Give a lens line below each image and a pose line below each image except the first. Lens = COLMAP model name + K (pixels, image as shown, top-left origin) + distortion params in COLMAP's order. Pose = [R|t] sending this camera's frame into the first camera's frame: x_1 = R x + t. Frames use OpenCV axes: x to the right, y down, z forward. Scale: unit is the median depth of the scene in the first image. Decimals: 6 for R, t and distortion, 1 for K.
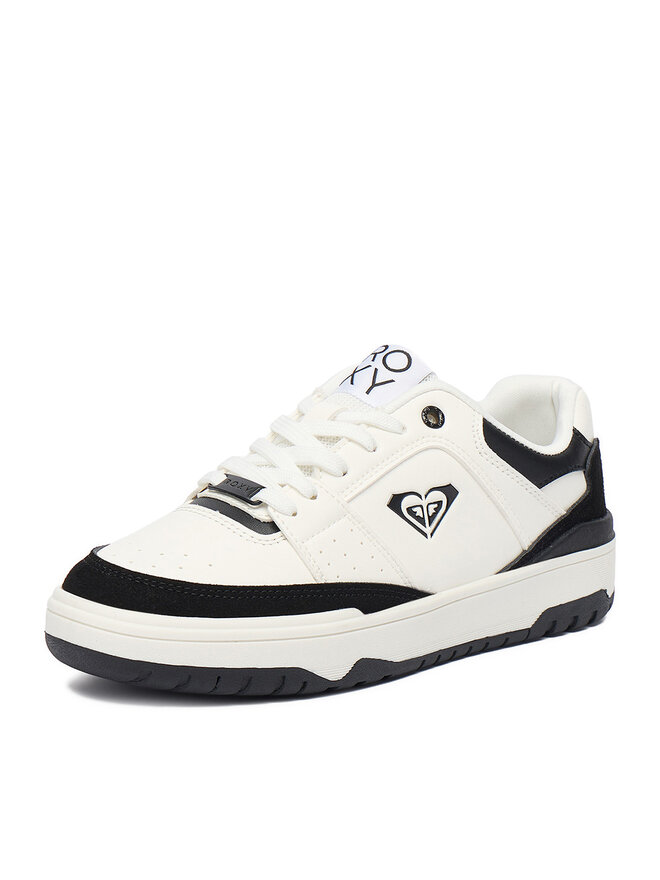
lens RADIAL K [[1723.4, 0, 330.0], [0, 1723.4, 440.0], [0, 0, 1]] dist [-0.007817, -0.005113]
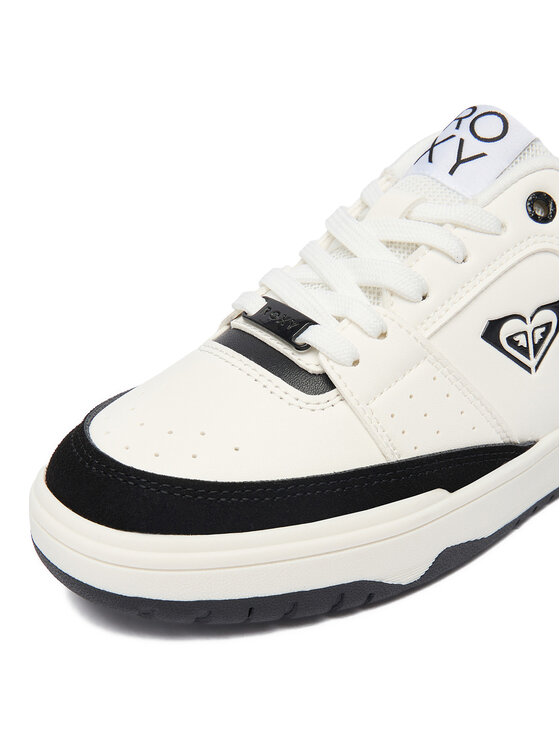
lens RADIAL K [[749.4, 0, 280.0], [0, 749.4, 373.0], [0, 0, 1]] dist [-0.355941, 0.751085]
pose [[0.985664, -0.002397, -0.168706, 0.000811], [0.057382, 0.945059, 0.321825, -0.053199], [0.158665, -0.326892, 0.931648, 0.681599]]
